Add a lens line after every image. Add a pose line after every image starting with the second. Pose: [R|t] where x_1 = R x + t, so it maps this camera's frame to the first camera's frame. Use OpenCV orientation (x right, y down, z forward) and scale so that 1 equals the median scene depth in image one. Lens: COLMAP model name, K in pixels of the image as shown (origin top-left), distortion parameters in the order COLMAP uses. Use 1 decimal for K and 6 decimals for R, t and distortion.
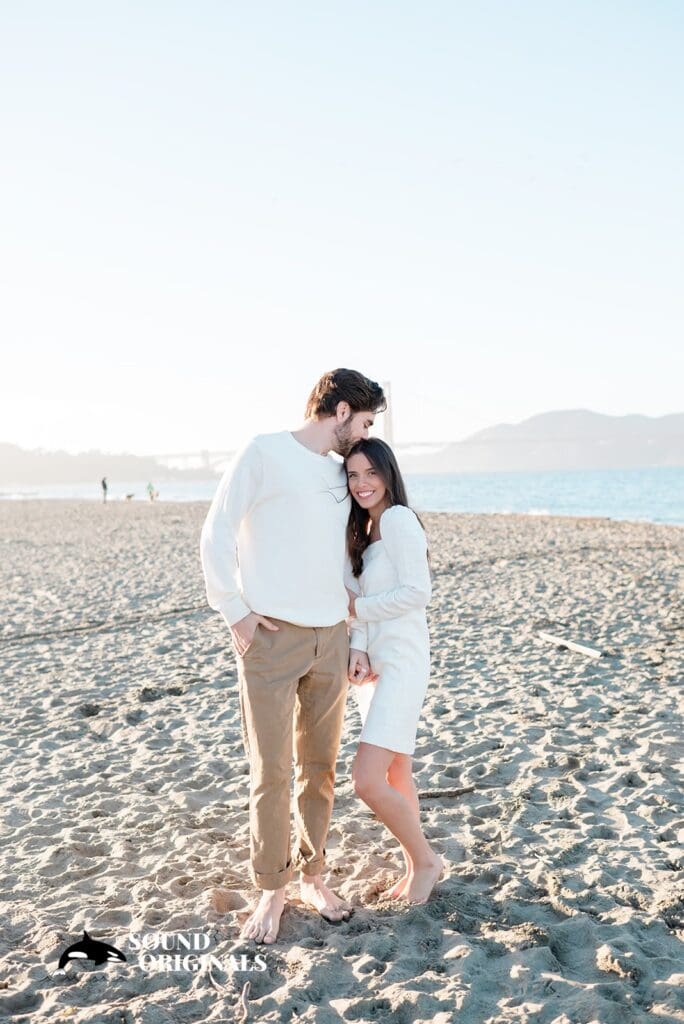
lens RADIAL K [[1013.4, 0, 344.4], [0, 1013.4, 521.9], [0, 0, 1]] dist [0.002343, 0.000000]
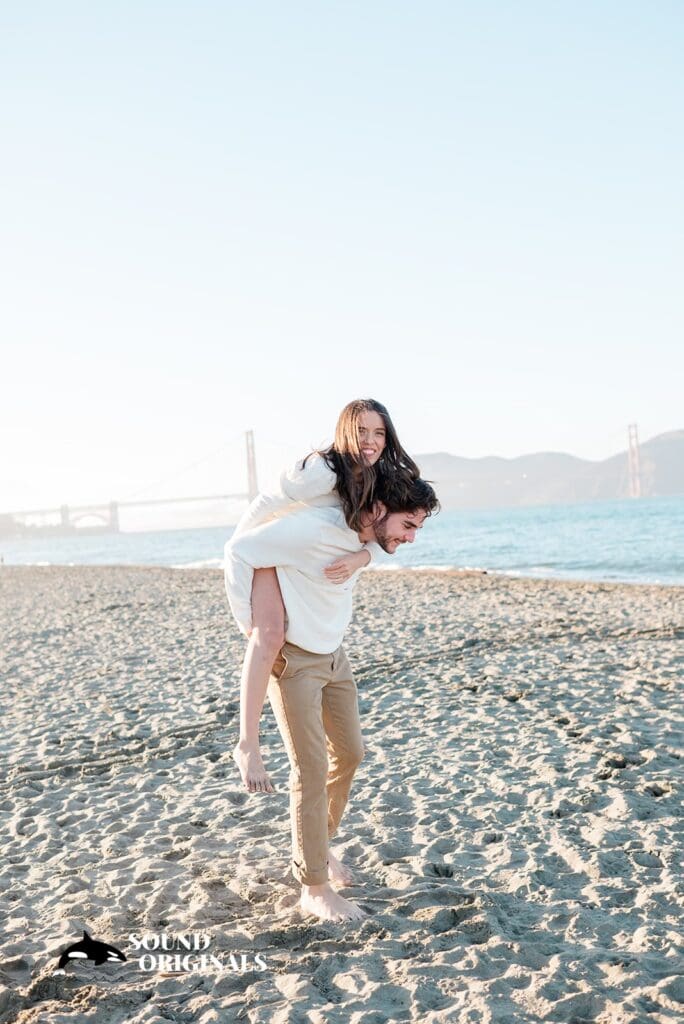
lens RADIAL K [[1013.4, 0, 343.5], [0, 1013.4, 510.4], [0, 0, 1]] dist [0.002343, 0.000000]
pose [[0.990777, -0.035398, 0.130796, 0.106792], [0.043035, 0.997501, -0.056030, -0.030447], [-0.128485, 0.061142, 0.989825, 0.512106]]
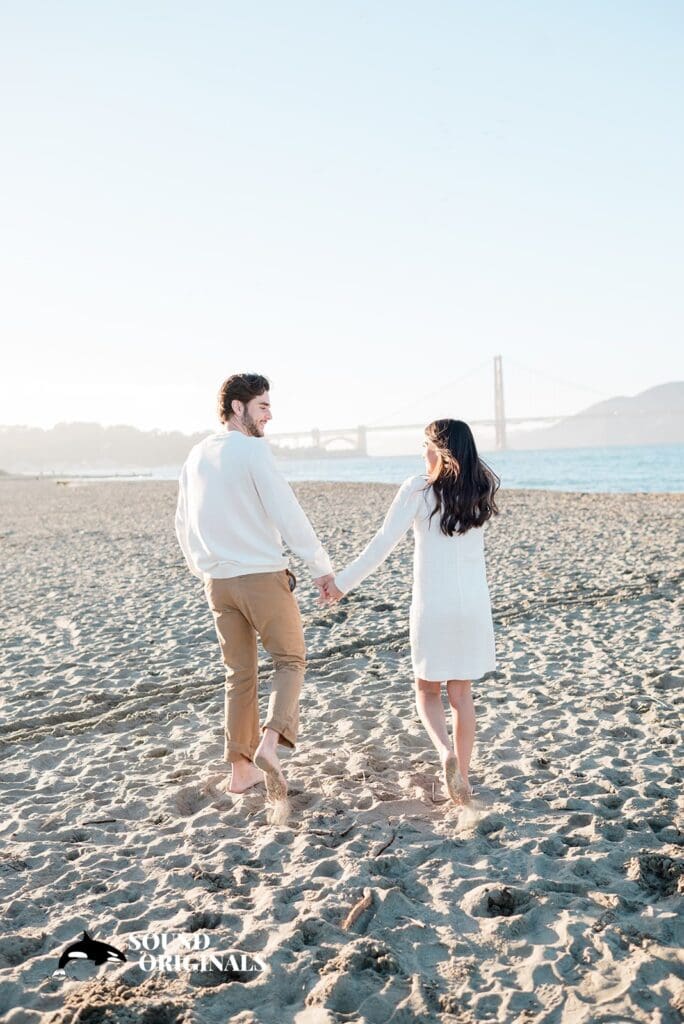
lens RADIAL K [[1013.4, 0, 340.7], [0, 1013.4, 508.9], [0, 0, 1]] dist [0.002343, 0.000000]
pose [[0.993612, -0.008437, -0.112536, -0.028902], [0.009493, 0.999916, 0.008851, -0.013526], [0.112452, -0.009863, 0.993608, 0.318445]]
